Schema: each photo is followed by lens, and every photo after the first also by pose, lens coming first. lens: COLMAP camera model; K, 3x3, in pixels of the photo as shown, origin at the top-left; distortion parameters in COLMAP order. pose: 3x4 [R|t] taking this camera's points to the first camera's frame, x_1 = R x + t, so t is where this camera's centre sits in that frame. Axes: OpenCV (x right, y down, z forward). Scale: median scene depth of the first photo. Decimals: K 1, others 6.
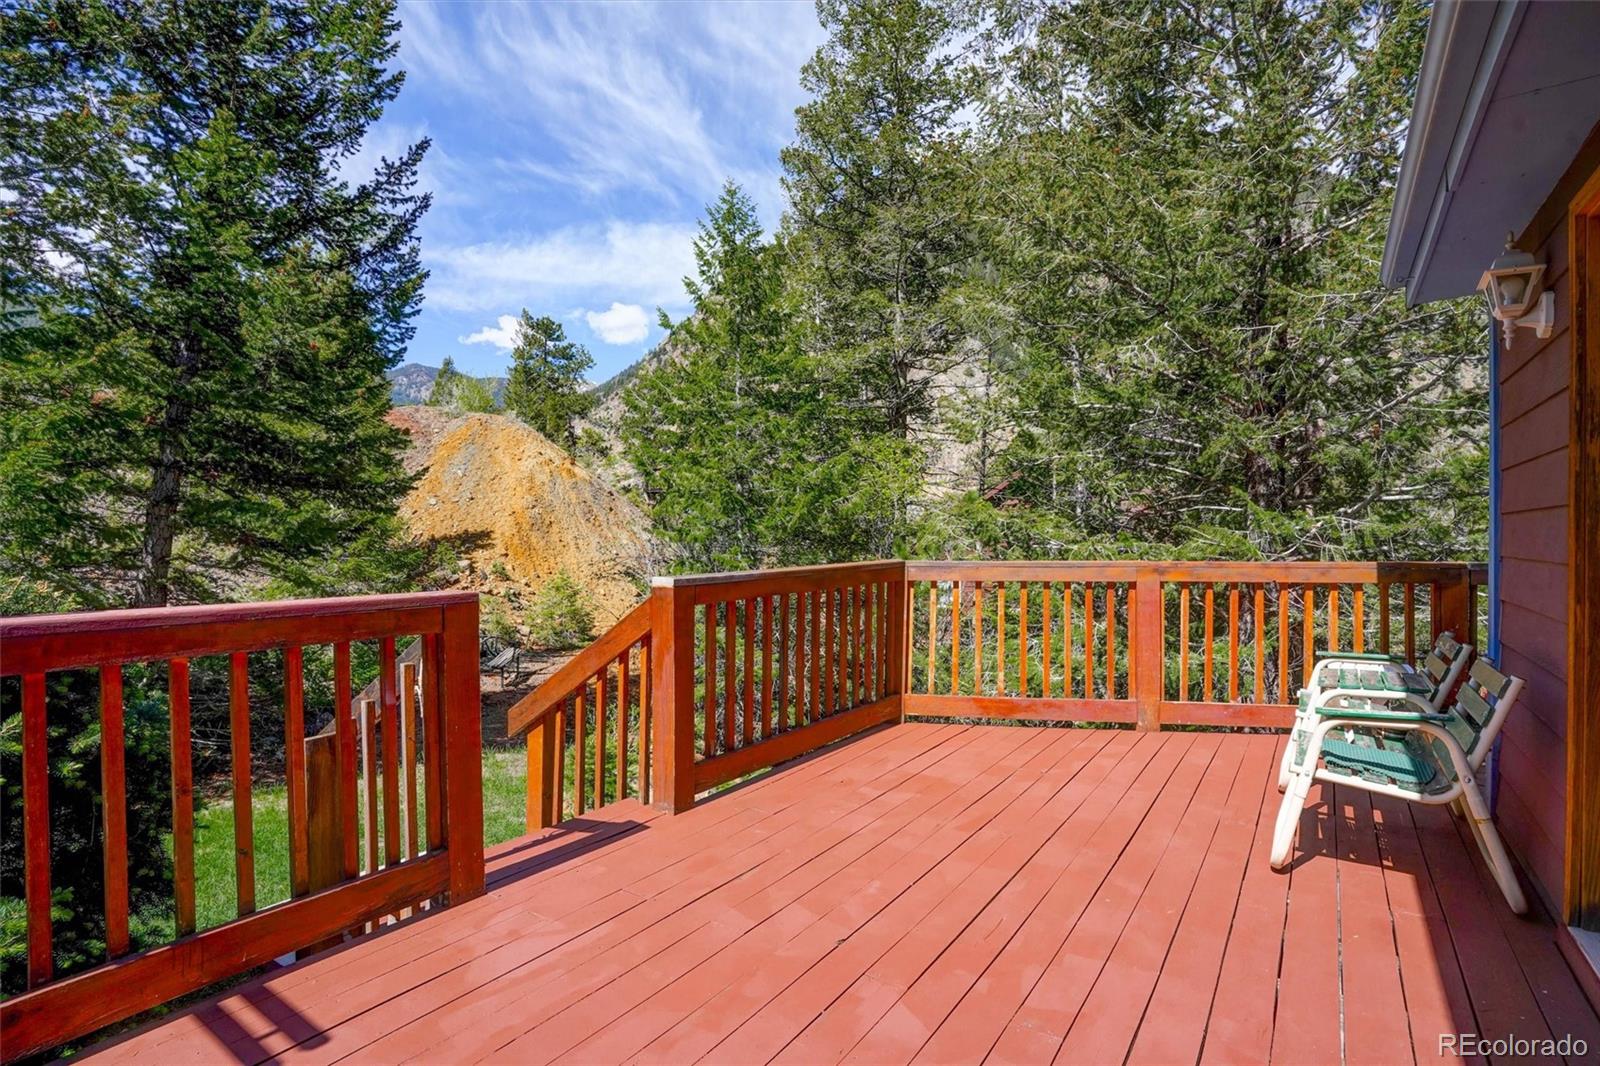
lens RADIAL K [[797.1, 0, 800.0], [0, 797.1, 533.0], [0, 0, 1]] dist [-0.063600, 0.032315]
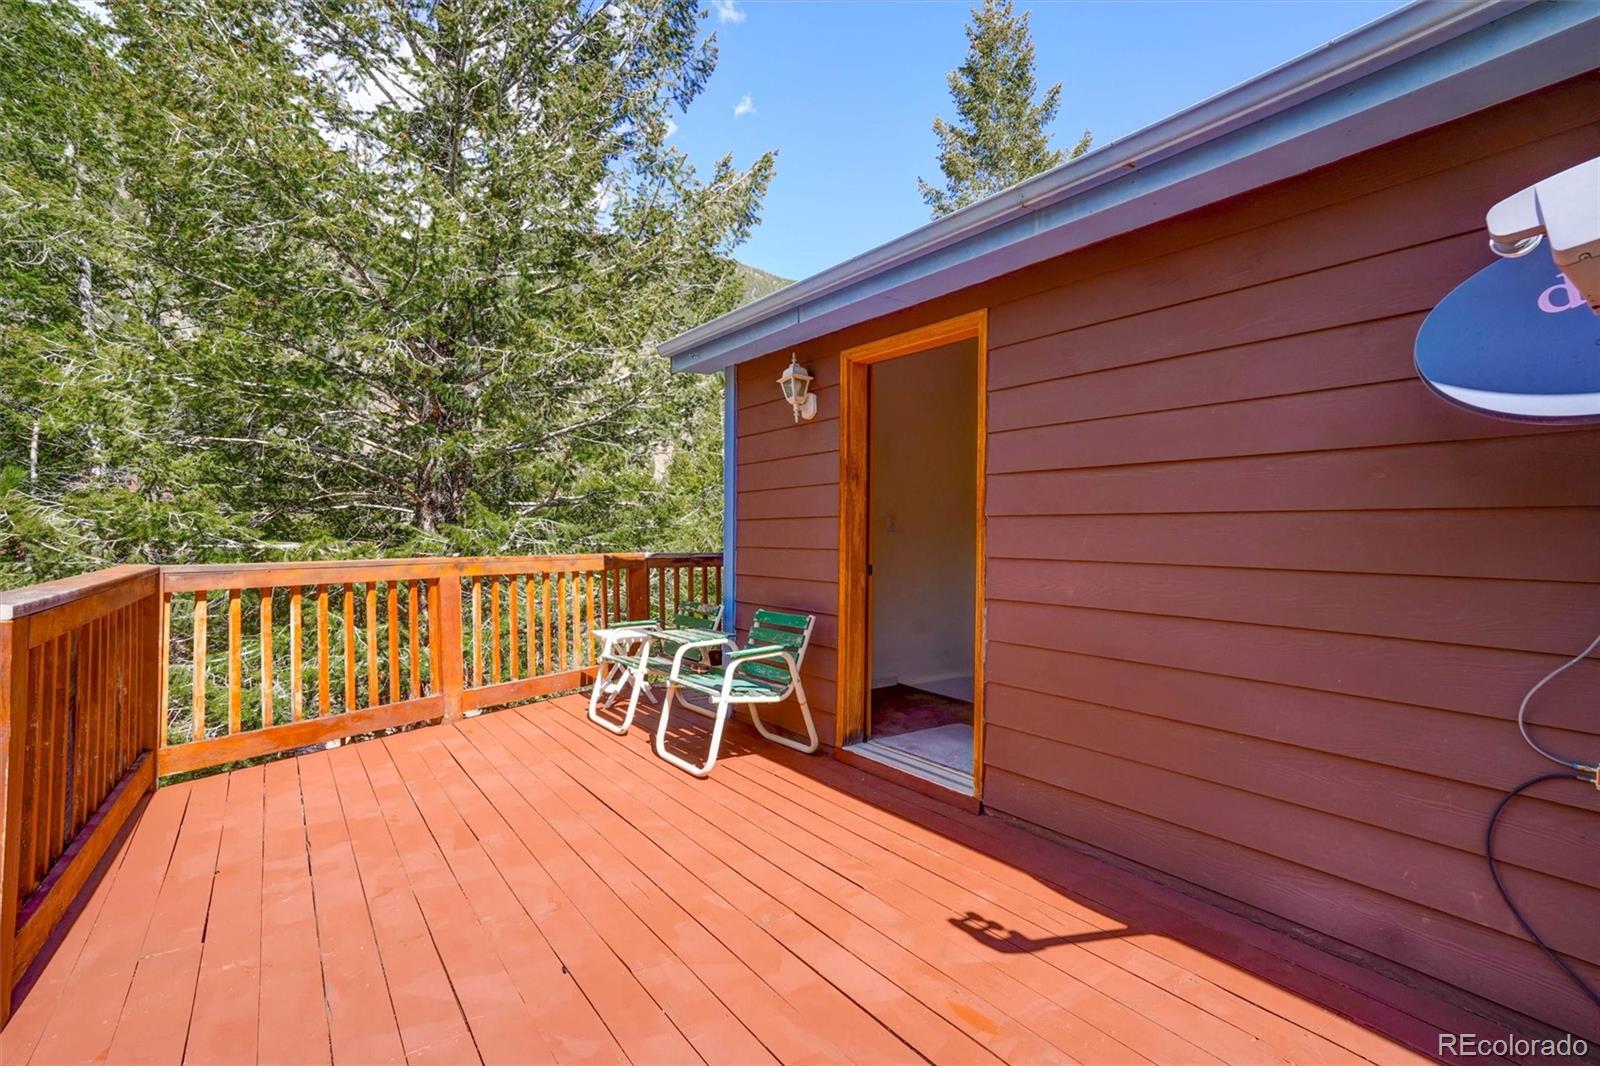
lens RADIAL K [[803.1, 0, 773.9], [0, 803.1, 507.4], [0, 0, 1]] dist [-0.065142, 0.060304]
pose [[0.341536, 0.035090, 0.939213, -0.528218], [0.000144, 0.999301, -0.037387, 0.011426], [-0.939869, 0.012904, 0.341292, 0.316843]]
